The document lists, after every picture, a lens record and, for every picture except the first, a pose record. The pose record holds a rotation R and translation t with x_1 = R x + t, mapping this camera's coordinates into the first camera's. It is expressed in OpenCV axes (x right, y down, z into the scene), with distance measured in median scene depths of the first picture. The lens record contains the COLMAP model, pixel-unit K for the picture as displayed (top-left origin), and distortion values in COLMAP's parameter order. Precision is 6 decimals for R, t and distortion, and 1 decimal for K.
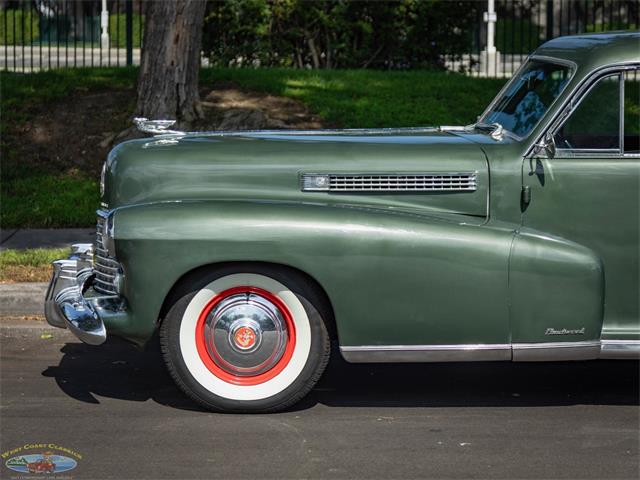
lens RADIAL K [[1701.5, 0, 319.4], [0, 1701.5, 239.7], [0, 0, 1]] dist [0.087672, 0.792746]
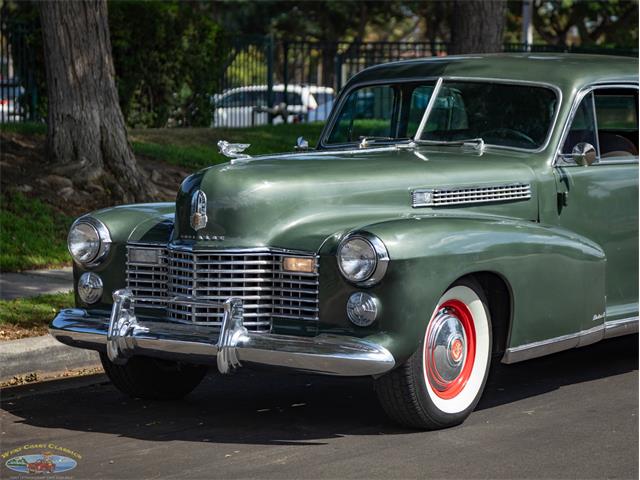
lens RADIAL K [[2156.5, 0, 321.0], [0, 2156.5, 257.5], [0, 0, 1]] dist [0.106061, 0.387523]
pose [[0.569607, -0.063870, 0.819431, -1.120998], [0.095299, 0.995384, 0.011340, -0.019298], [-0.816373, 0.071632, 0.573065, 0.318973]]
